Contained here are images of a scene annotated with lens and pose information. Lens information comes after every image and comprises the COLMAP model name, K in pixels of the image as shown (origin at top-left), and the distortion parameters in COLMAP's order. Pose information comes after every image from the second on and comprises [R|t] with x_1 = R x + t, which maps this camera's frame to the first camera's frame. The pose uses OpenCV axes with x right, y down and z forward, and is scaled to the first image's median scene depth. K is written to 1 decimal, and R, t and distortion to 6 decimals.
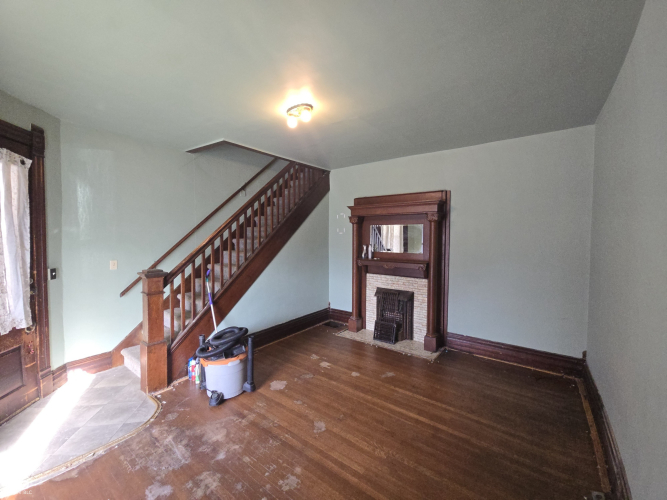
lens RADIAL K [[269.4, 0, 333.5], [0, 269.4, 248.0], [0, 0, 1]] dist [0.001109, -0.007503]
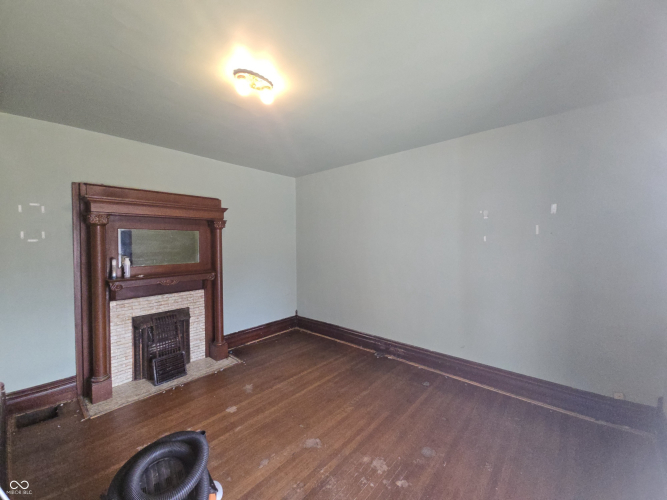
lens RADIAL K [[269.4, 0, 332.8], [0, 269.4, 247.4], [0, 0, 1]] dist [0.001109, -0.007503]
pose [[0.076834, -0.023664, 0.996763, -0.662971], [0.053094, 0.998397, 0.019610, -0.030889], [-0.995629, 0.051415, 0.077967, 0.554171]]
